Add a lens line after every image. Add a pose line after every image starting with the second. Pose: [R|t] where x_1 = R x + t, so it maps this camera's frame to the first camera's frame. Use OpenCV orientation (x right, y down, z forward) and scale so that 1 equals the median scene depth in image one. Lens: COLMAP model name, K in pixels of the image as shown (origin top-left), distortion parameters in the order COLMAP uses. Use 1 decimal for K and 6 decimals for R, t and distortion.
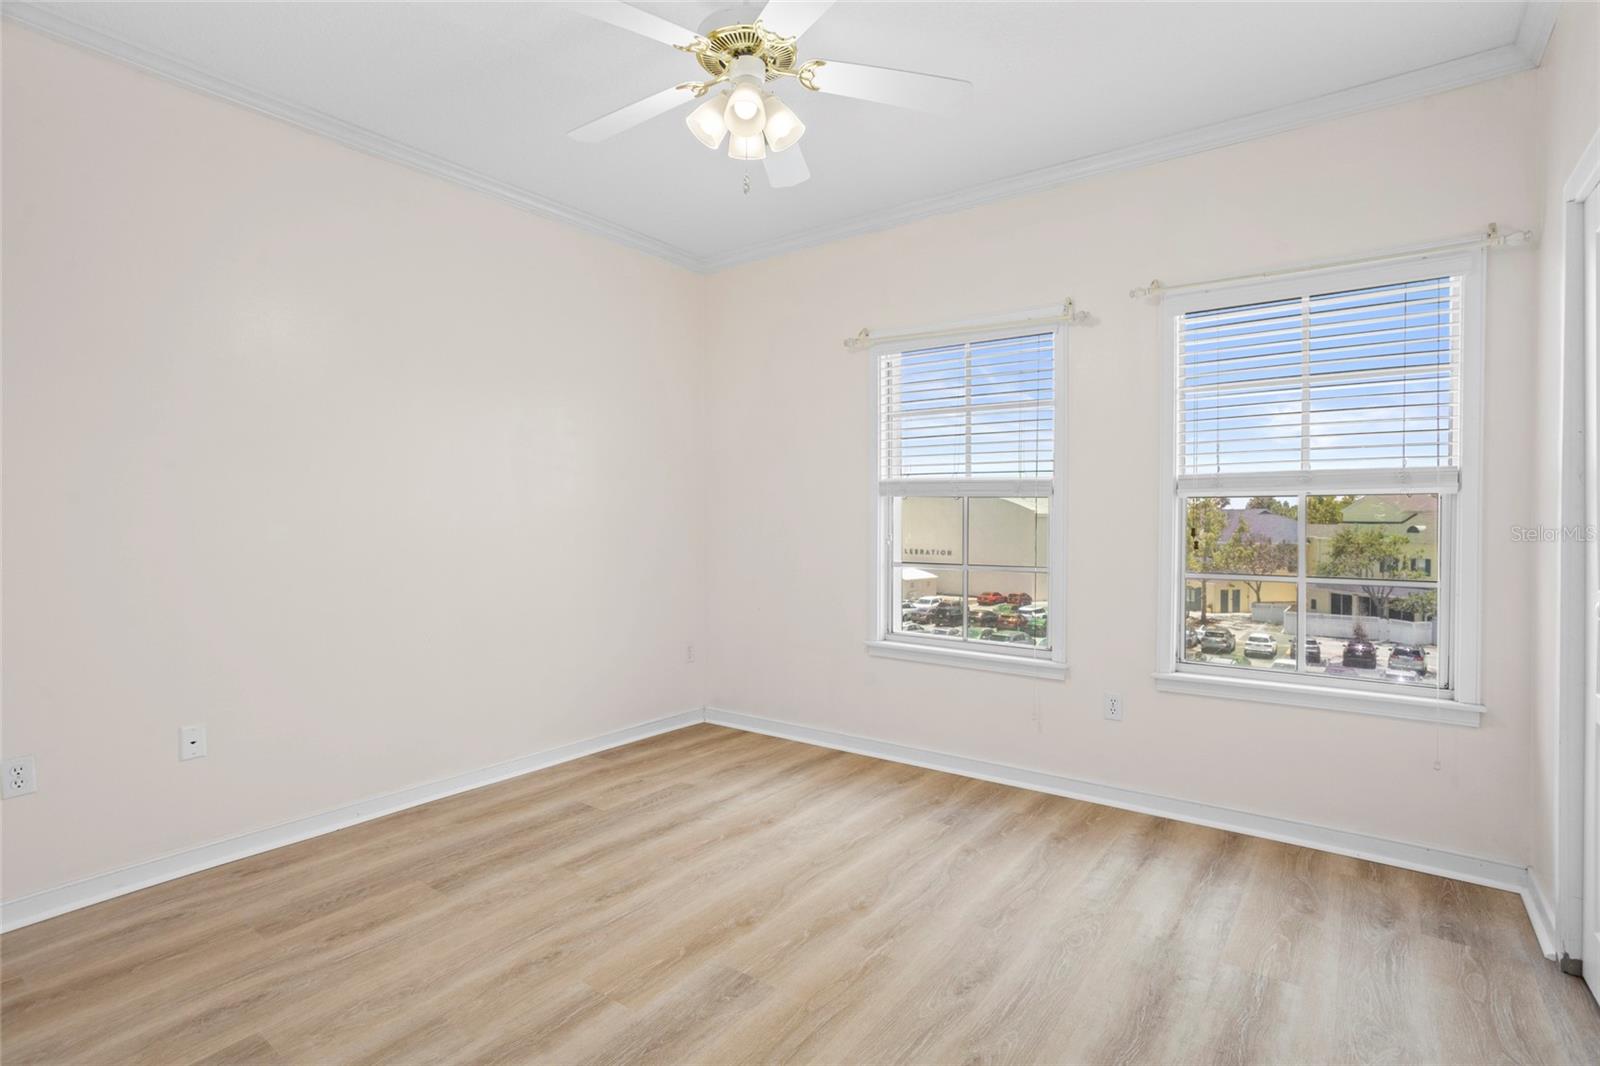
lens RADIAL K [[780.0, 0, 798.5], [0, 780.0, 508.4], [0, 0, 1]] dist [-0.051042, 0.031492]
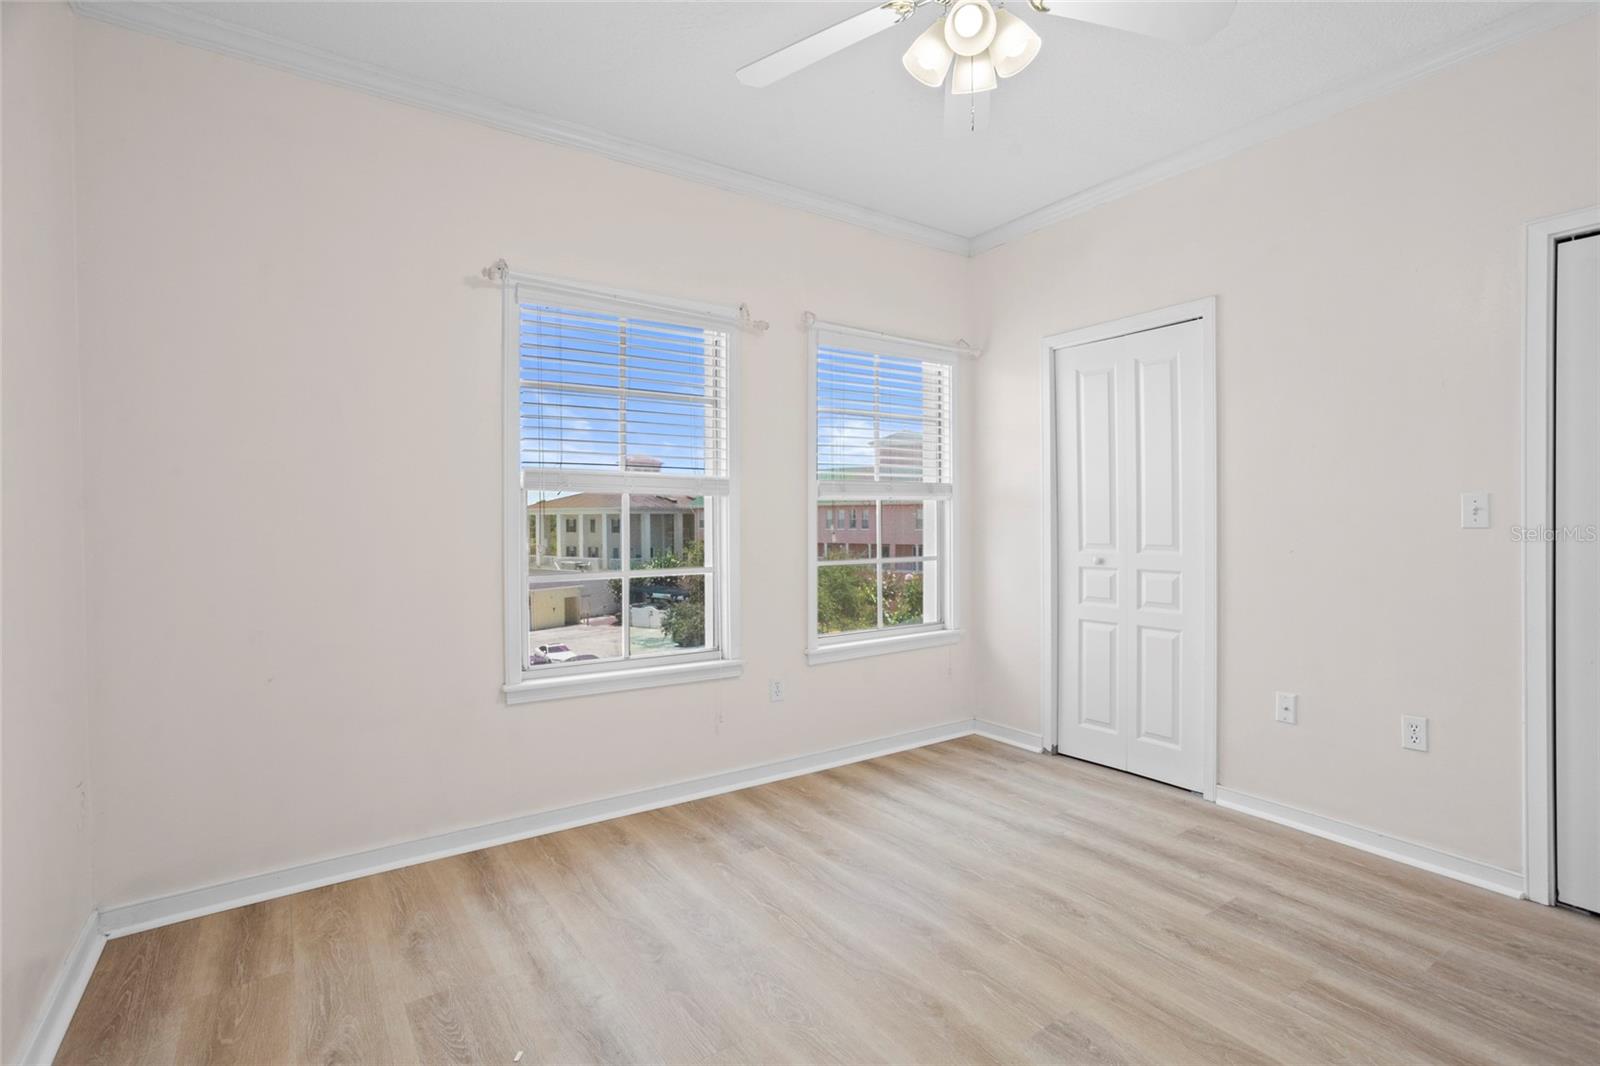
lens RADIAL K [[780.0, 0, 798.5], [0, 780.0, 508.4], [0, 0, 1]] dist [-0.051042, 0.031492]
pose [[0.310154, 0.008330, 0.950650, -0.754563], [-0.007088, 0.999954, -0.006449, 0.009586], [-0.950660, -0.004738, 0.310199, 0.749963]]
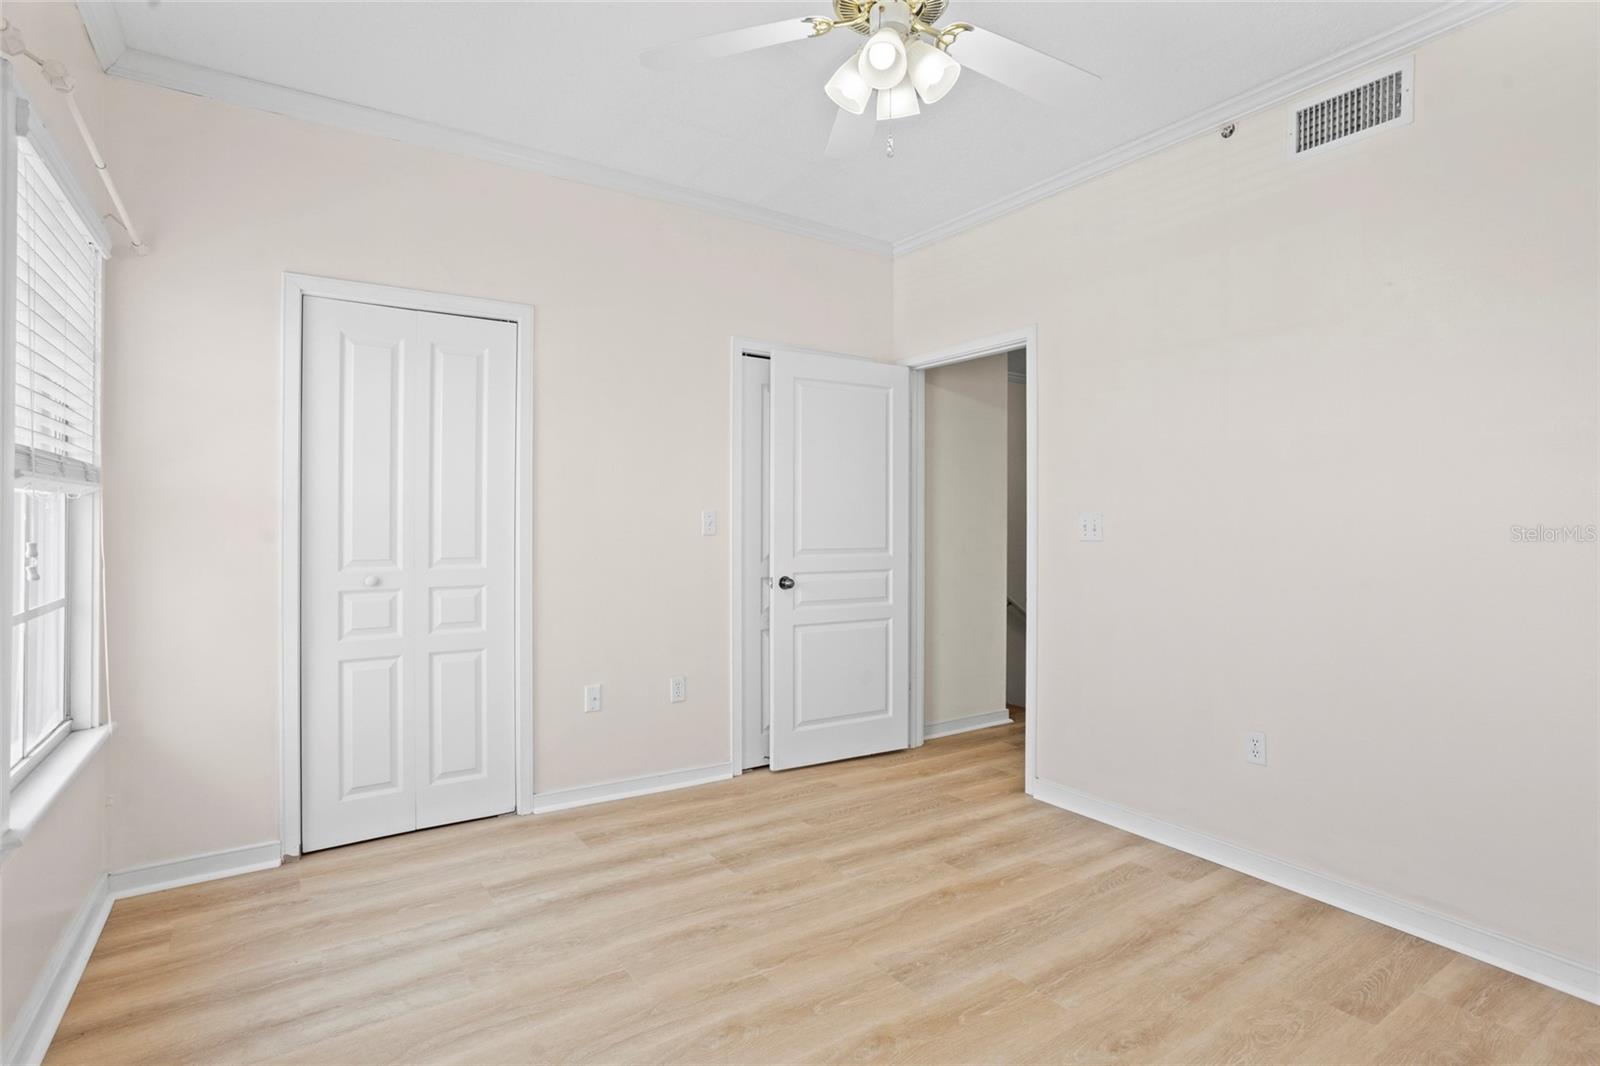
lens RADIAL K [[785.6, 0, 805.1], [0, 785.6, 507.0], [0, 0, 1]] dist [-0.048099, 0.033835]
pose [[-0.949531, 0.003163, 0.313657, -0.205527], [-0.007402, 0.999445, -0.032487, 0.015837], [-0.313586, -0.033169, -0.948980, 1.513529]]
